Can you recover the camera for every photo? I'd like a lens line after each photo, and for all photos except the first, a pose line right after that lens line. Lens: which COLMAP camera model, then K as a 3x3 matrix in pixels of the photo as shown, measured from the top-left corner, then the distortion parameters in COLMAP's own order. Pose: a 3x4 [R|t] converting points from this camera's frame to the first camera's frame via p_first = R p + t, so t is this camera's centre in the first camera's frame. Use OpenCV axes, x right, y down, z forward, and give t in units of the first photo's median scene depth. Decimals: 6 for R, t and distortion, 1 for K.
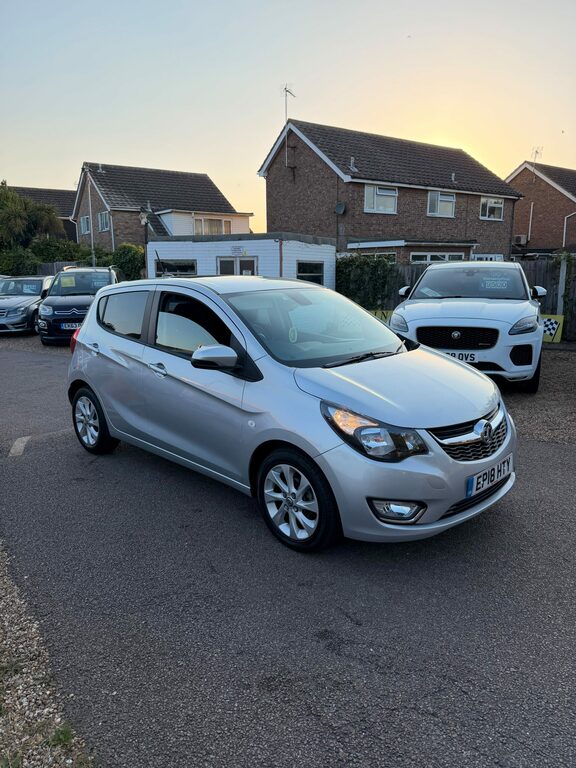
lens RADIAL K [[541.5, 0, 288.0], [0, 541.5, 384.0], [0, 0, 1]] dist [0.031064, -0.047242]
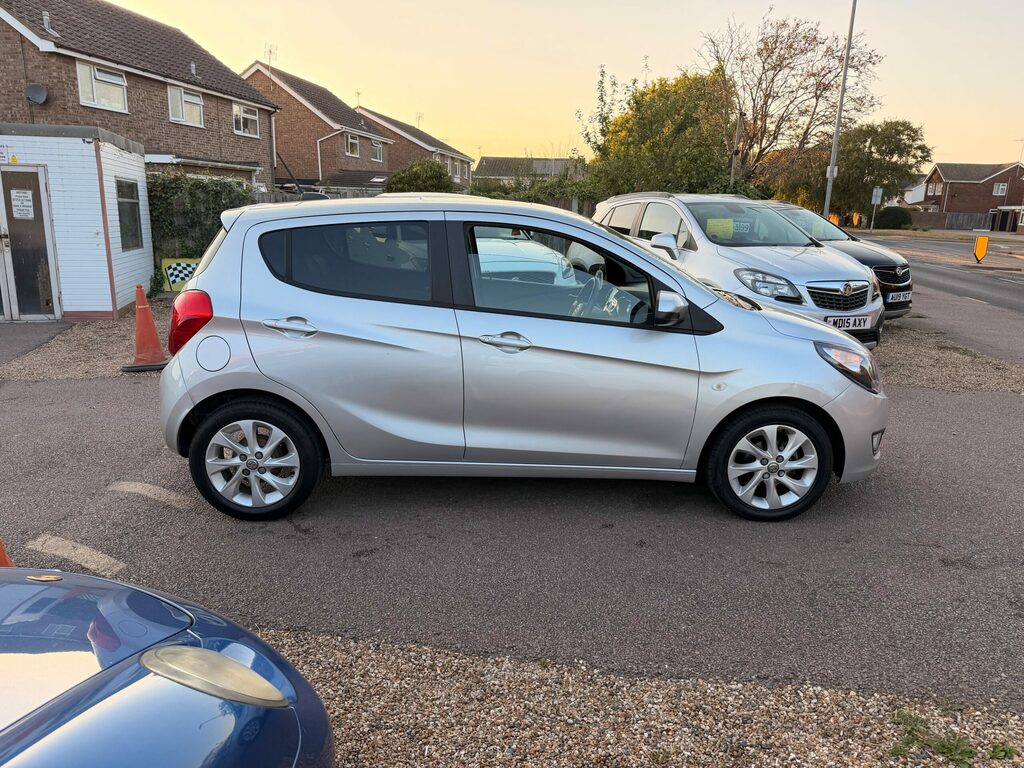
lens RADIAL K [[722.1, 0, 508.4], [0, 722.1, 382.2], [0, 0, 1]] dist [0.031064, -0.047242]
pose [[0.688359, -0.144844, 0.710762, -0.161731], [0.121788, 0.989029, 0.083602, -0.009488], [-0.715073, 0.029014, 0.698447, 0.072972]]
